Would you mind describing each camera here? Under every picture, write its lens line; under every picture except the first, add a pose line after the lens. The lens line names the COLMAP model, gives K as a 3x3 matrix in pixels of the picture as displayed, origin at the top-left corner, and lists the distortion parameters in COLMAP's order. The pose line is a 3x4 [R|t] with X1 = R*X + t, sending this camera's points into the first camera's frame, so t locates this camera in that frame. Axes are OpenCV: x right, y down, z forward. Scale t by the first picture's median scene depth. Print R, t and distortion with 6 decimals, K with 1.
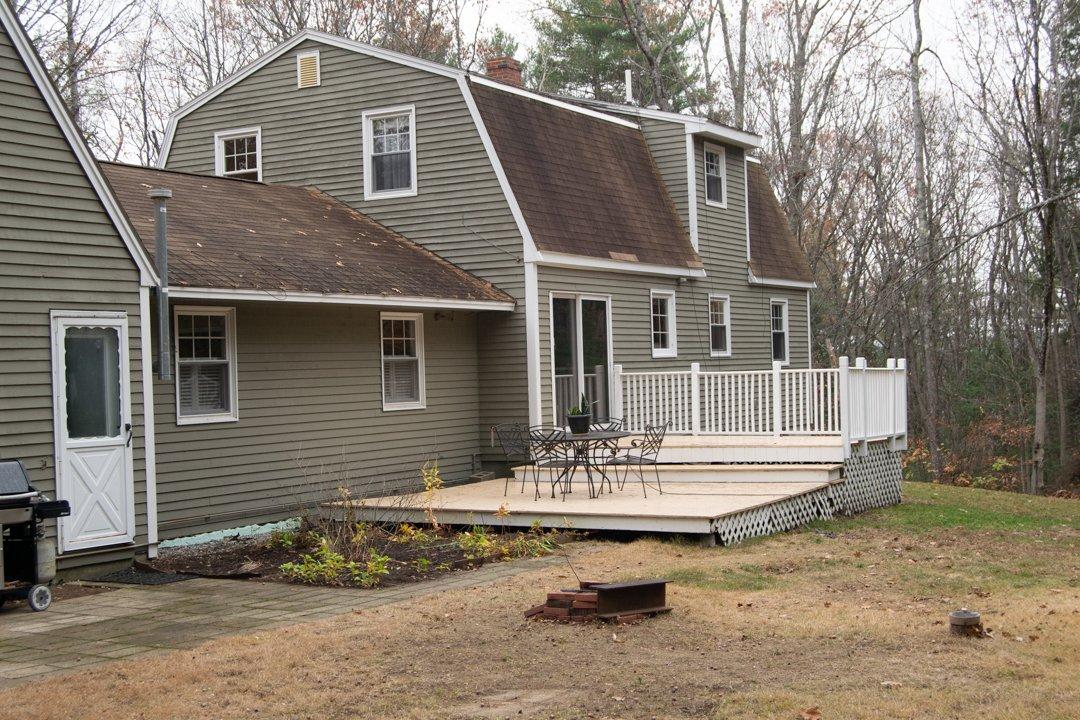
lens RADIAL K [[1477.0, 0, 540.0], [0, 1477.0, 360.0], [0, 0, 1]] dist [-0.029608, -0.013822]
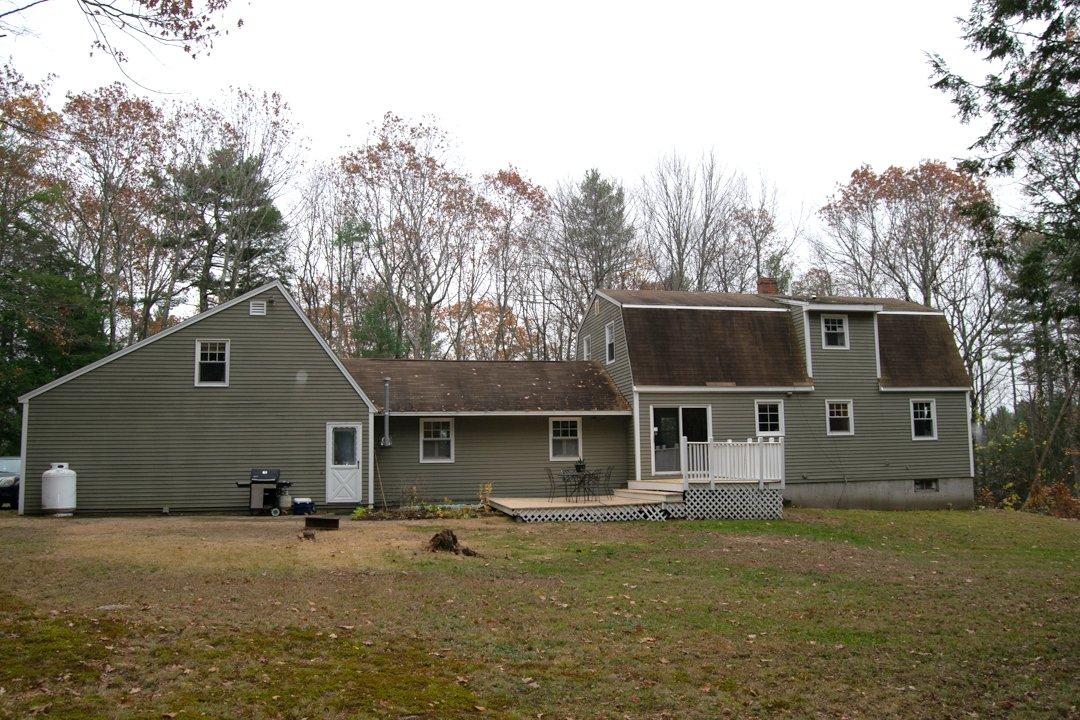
lens RADIAL K [[840.1, 0, 540.0], [0, 840.1, 360.0], [0, 0, 1]] dist [-0.064456, -0.003956]
pose [[0.657320, -0.066554, -0.750667, 0.841817], [-0.000129, 0.996083, -0.088425, -0.005897], [0.753612, 0.058220, 0.654736, 0.126999]]
